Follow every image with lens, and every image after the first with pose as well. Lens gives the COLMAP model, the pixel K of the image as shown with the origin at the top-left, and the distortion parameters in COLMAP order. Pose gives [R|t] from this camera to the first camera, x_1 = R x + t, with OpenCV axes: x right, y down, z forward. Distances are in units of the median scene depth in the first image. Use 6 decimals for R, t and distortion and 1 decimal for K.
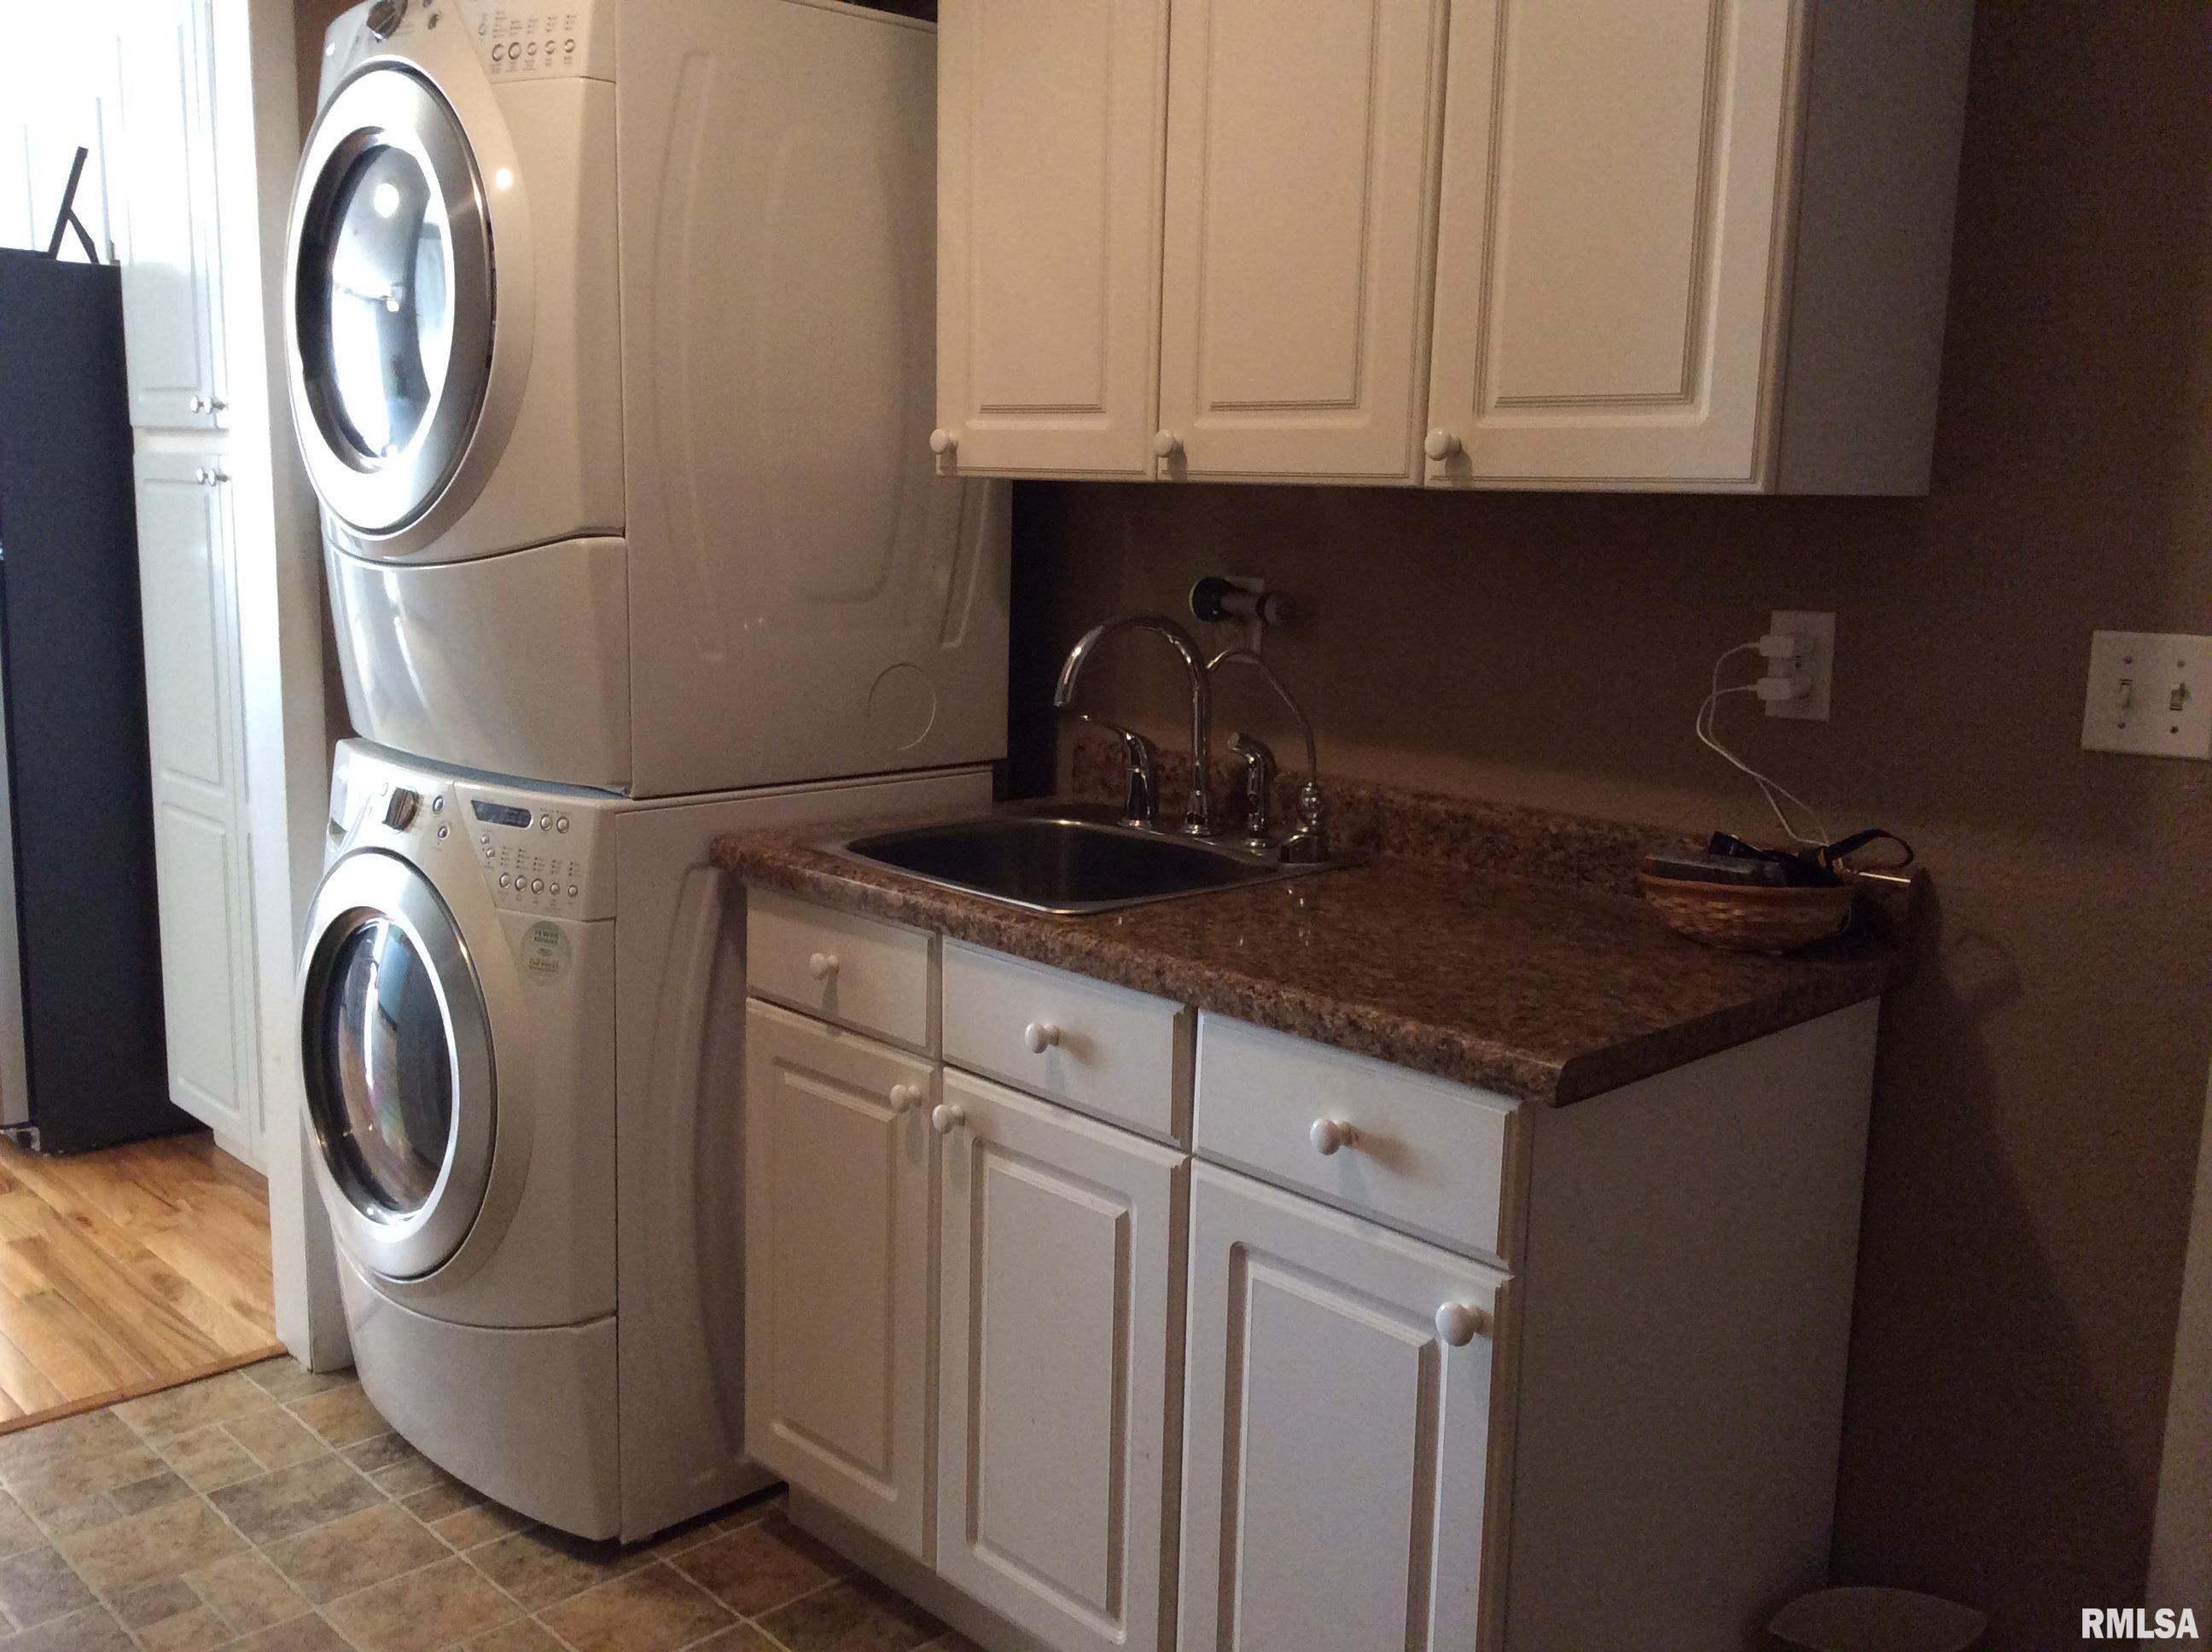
lens RADIAL K [[2014.8, 0, 1116.0], [0, 2014.8, 824.8], [0, 0, 1]] dist [0.107239, -0.178005]
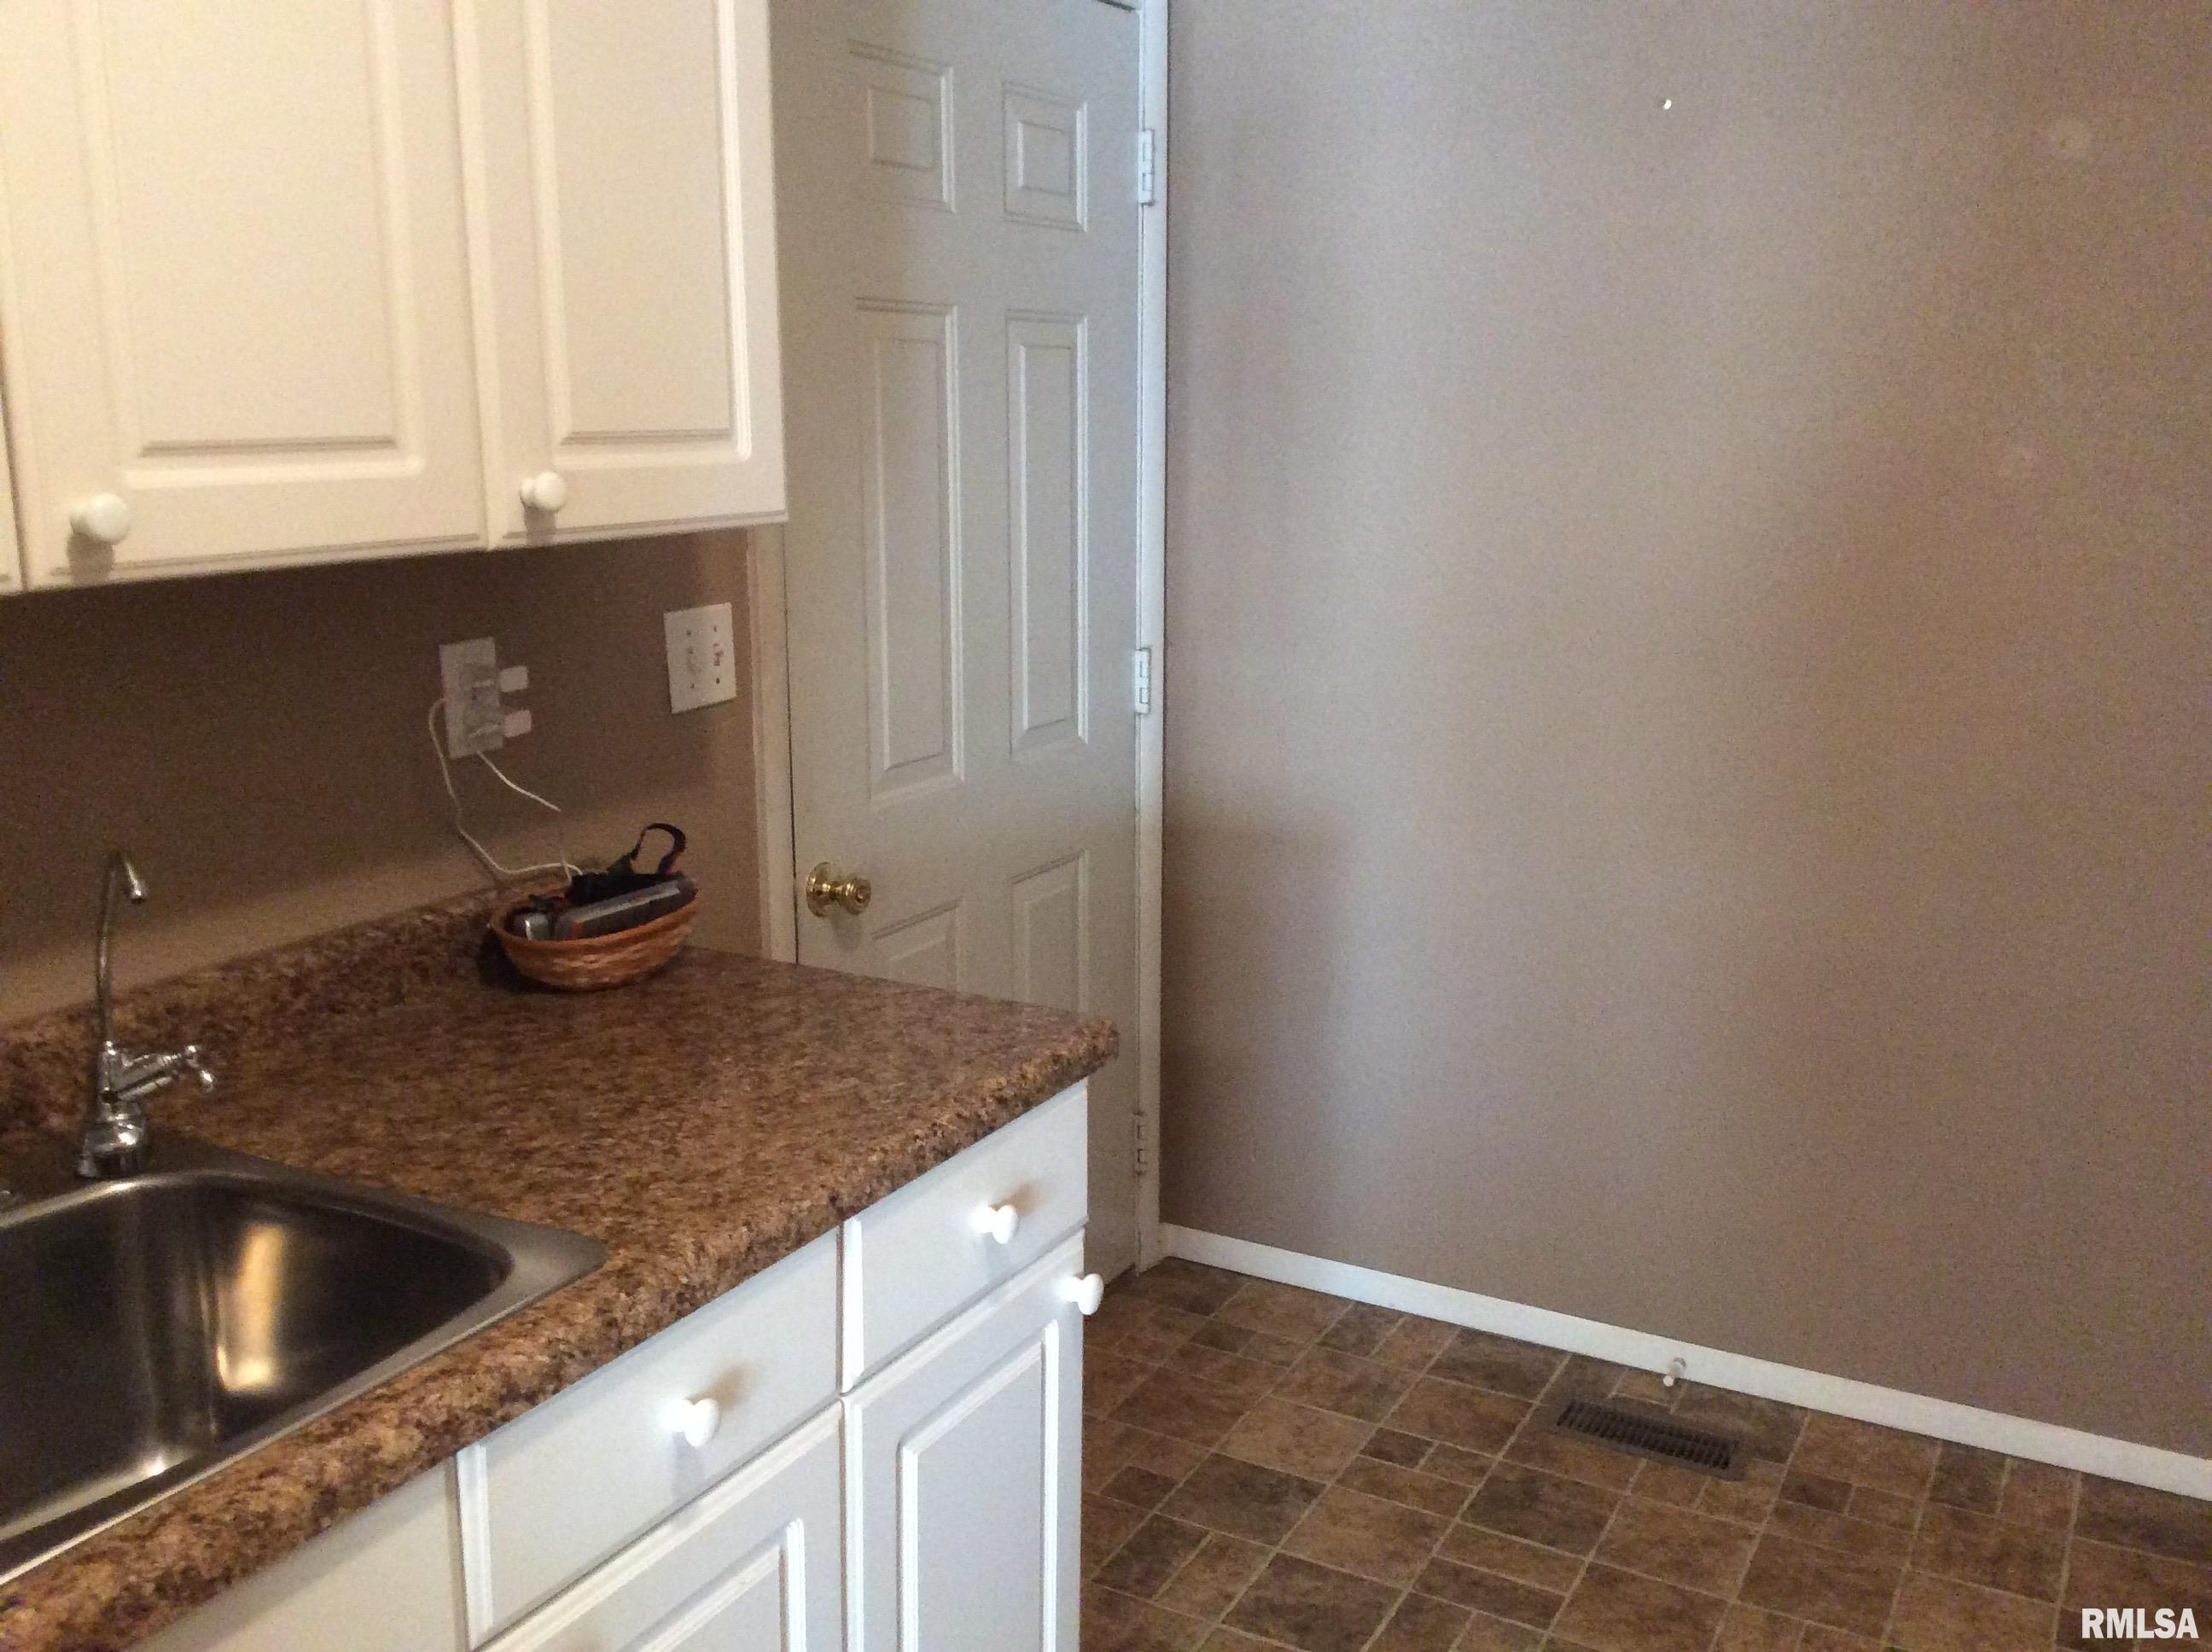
lens RADIAL K [[2014.8, 0, 1116.0], [0, 2014.8, 824.8], [0, 0, 1]] dist [0.107239, -0.178005]
pose [[-0.296835, -0.227873, 0.927342, -0.688885], [0.152121, 0.947426, 0.281501, -0.261053], [-0.942734, 0.224627, -0.246565, 1.041120]]
